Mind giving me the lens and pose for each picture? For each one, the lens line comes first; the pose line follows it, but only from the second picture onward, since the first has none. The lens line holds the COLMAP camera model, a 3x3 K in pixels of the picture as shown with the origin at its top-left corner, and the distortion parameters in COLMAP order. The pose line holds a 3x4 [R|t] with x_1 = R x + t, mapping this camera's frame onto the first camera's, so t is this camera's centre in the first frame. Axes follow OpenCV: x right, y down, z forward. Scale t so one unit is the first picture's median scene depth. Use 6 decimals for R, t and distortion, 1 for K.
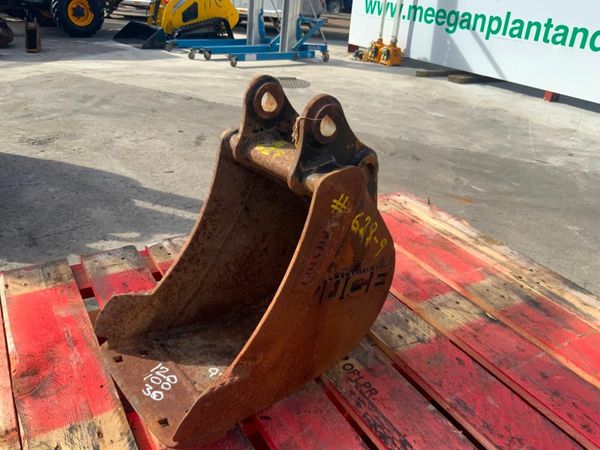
lens RADIAL K [[499.0, 0, 298.5], [0, 499.0, 224.9], [0, 0, 1]] dist [0.054233, -0.119917]
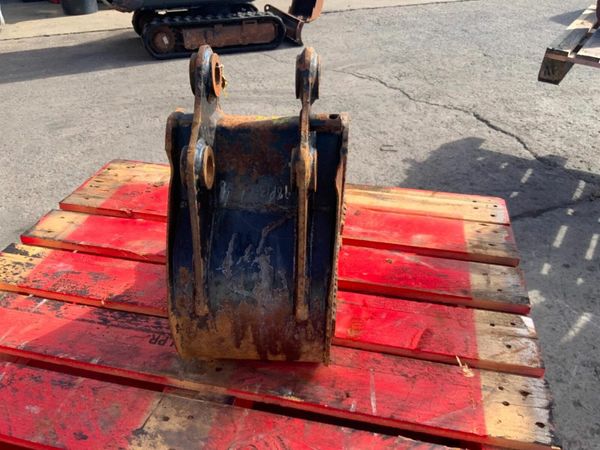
lens RADIAL K [[499.0, 0, 297.1], [0, 499.0, 225.6], [0, 0, 1]] dist [0.054233, -0.119917]
pose [[-0.691051, 0.333858, -0.641083, 0.505492], [-0.367093, 0.601927, 0.709173, -0.617239], [0.622648, 0.725412, -0.293406, 1.269678]]
